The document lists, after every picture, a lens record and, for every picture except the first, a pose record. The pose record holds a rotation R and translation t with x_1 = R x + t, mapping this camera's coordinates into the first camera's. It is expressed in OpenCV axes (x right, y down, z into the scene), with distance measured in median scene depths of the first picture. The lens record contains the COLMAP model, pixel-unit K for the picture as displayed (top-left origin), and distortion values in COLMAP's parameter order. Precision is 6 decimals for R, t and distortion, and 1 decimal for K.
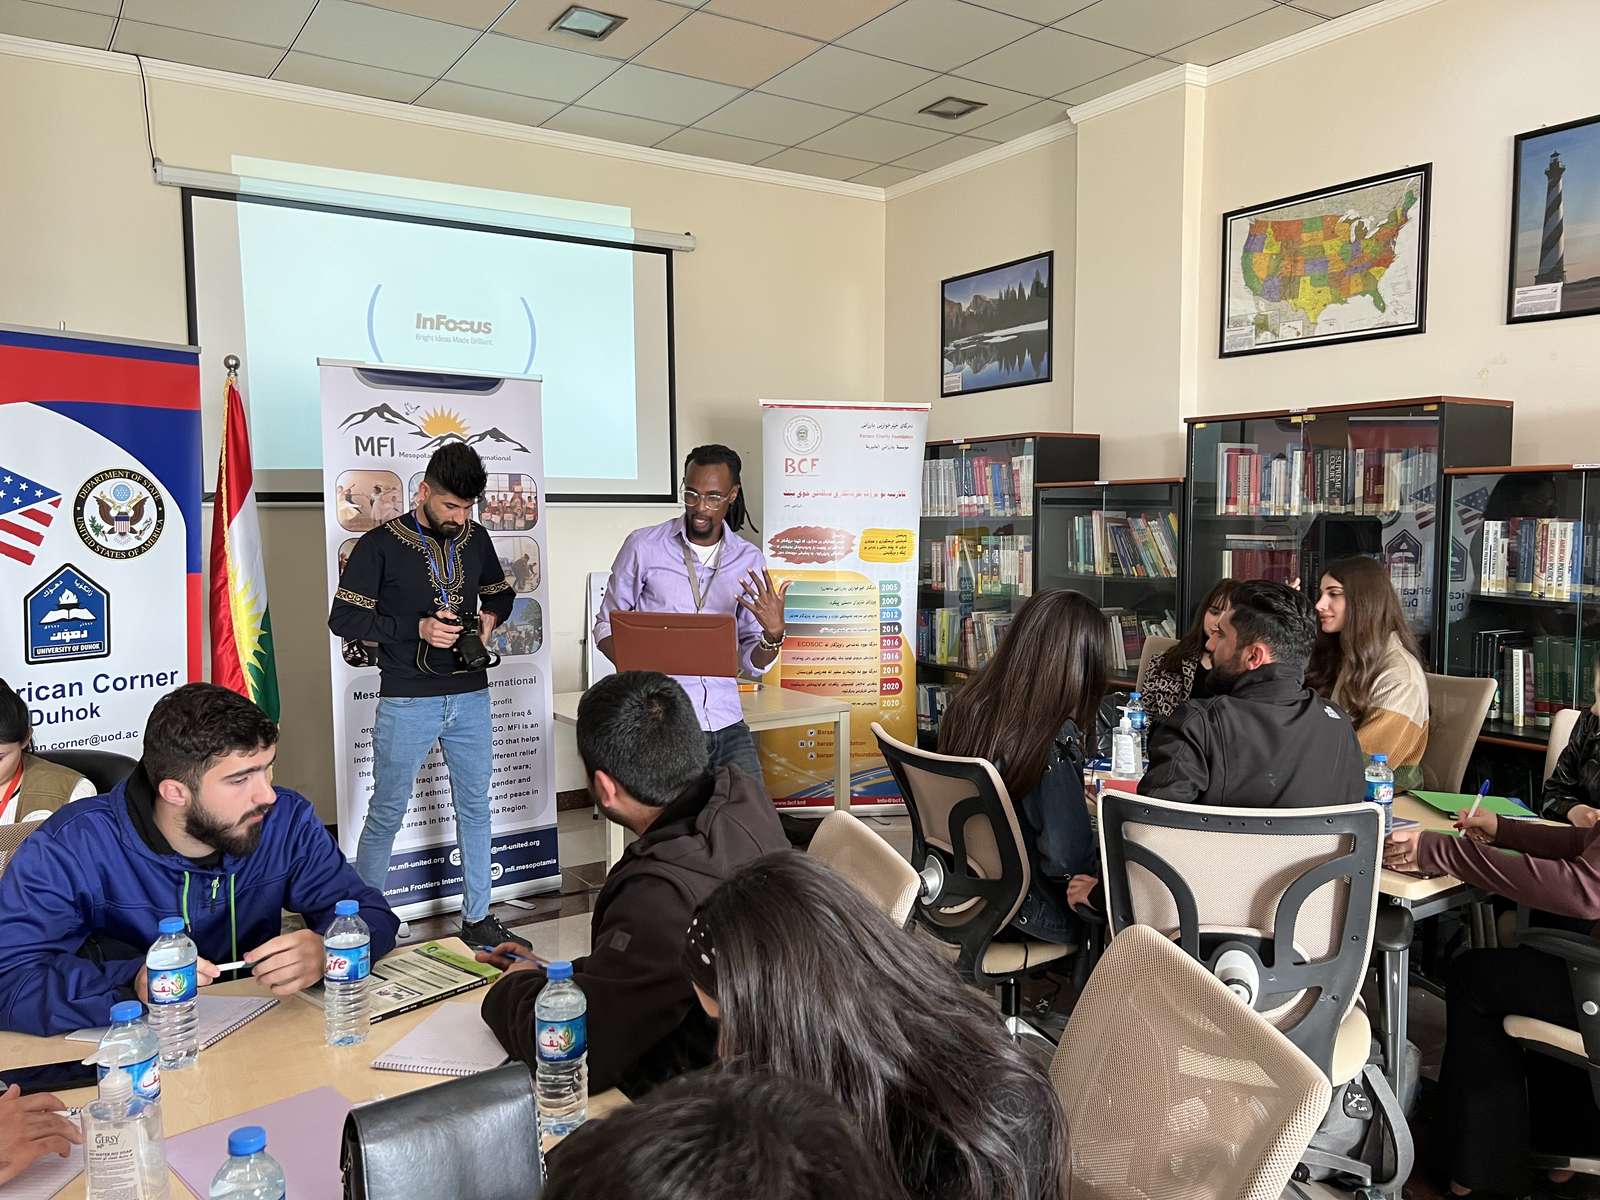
lens RADIAL K [[1193.2, 0, 803.4], [0, 1193.2, 599.0], [0, 0, 1]] dist [0.000076, -0.007849]
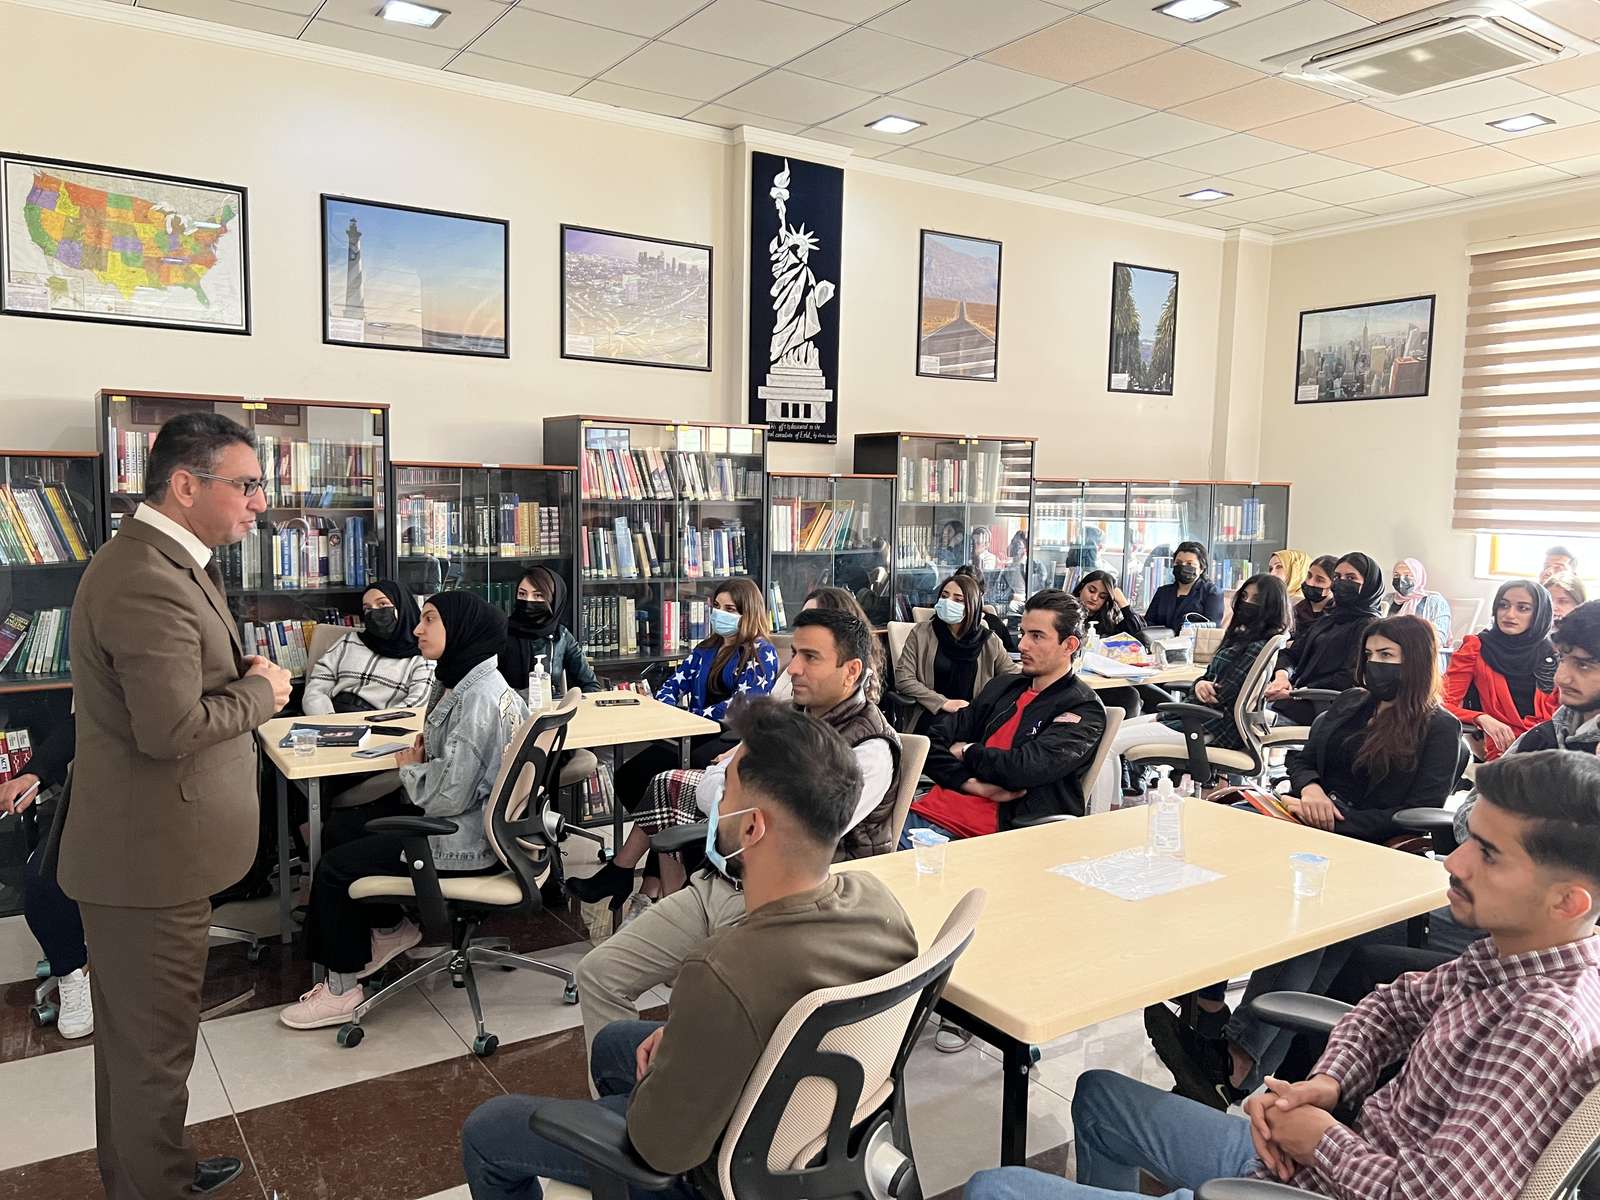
lens RADIAL K [[1193.2, 0, 802.3], [0, 1193.2, 602.9], [0, 0, 1]] dist [0.000076, -0.007849]
pose [[-0.015349, -0.088709, 0.995939, -0.758911], [0.052097, 0.994633, 0.089396, -0.047776], [-0.998524, 0.053258, -0.010645, 0.568178]]
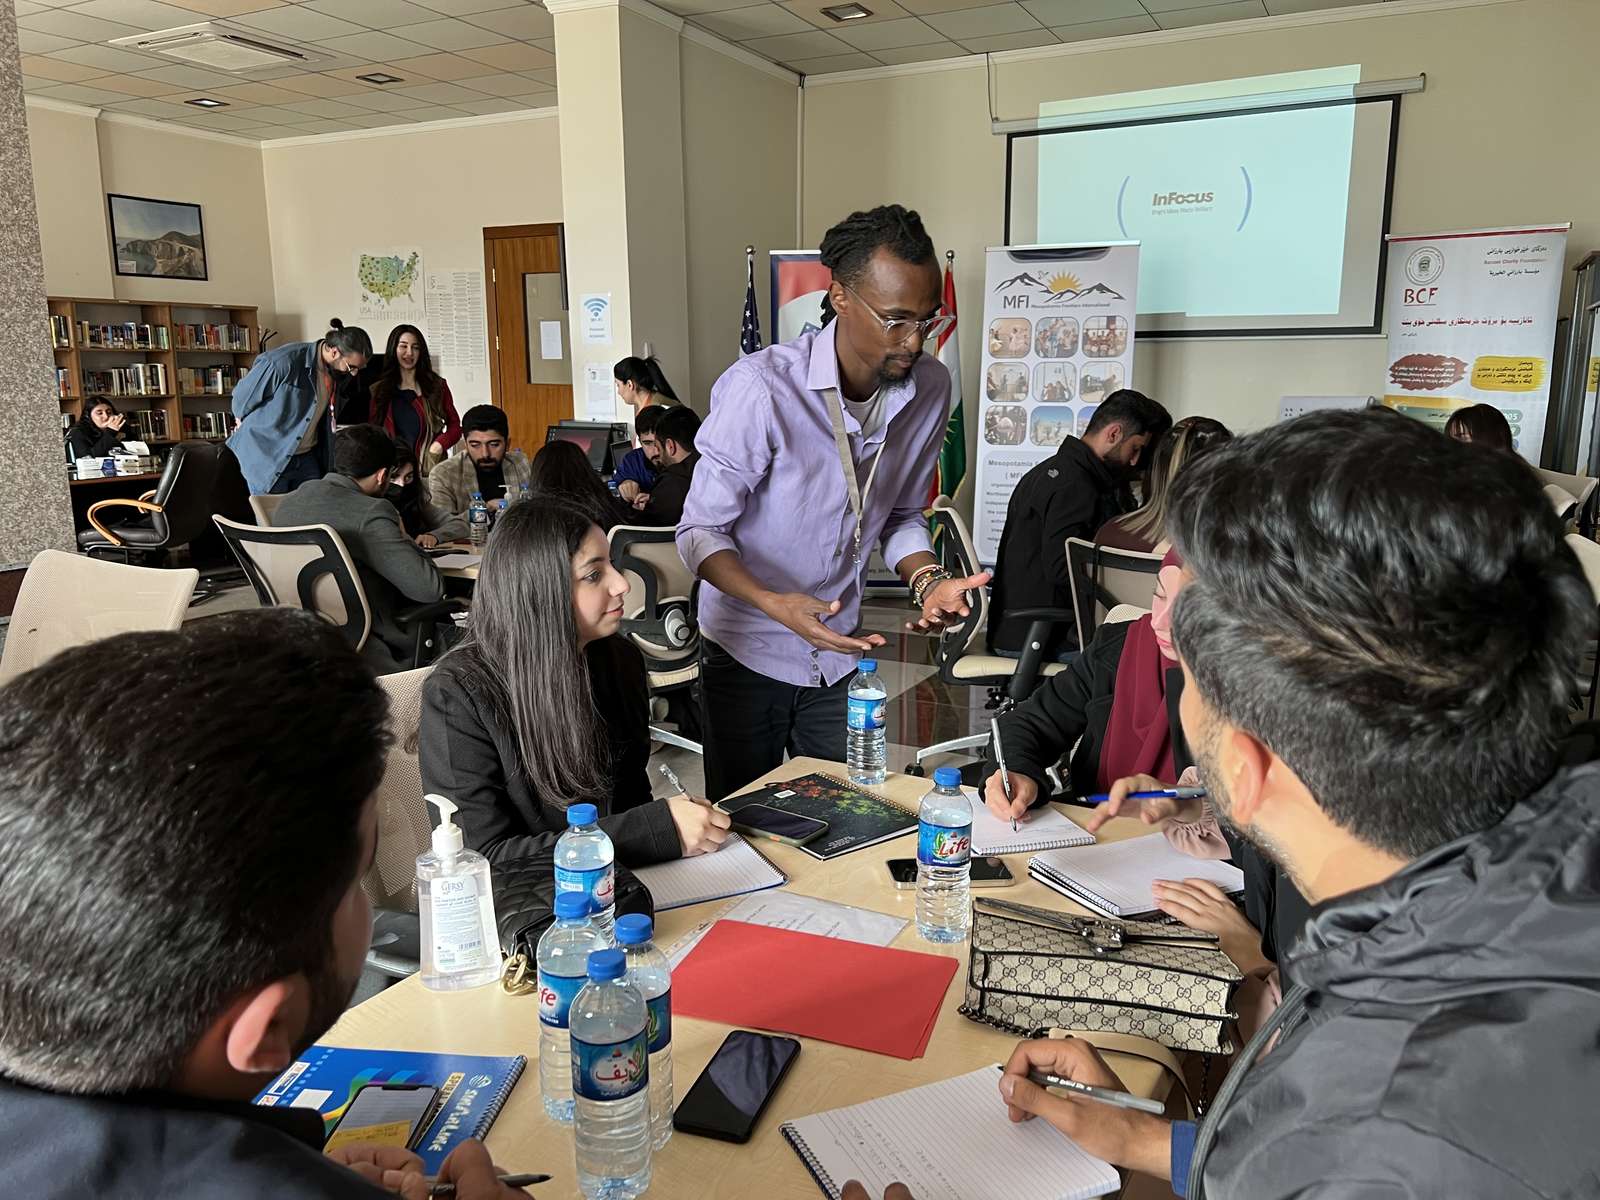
lens RADIAL K [[1193.2, 0, 800.0], [0, 1193.2, 600.2], [0, 0, 1]] dist [0.000076, -0.007849]
pose [[0.493385, 0.163753, -0.854258, 0.655535], [-0.056557, 0.986080, 0.156357, 0.019904], [0.867970, -0.028830, 0.495778, -0.012206]]
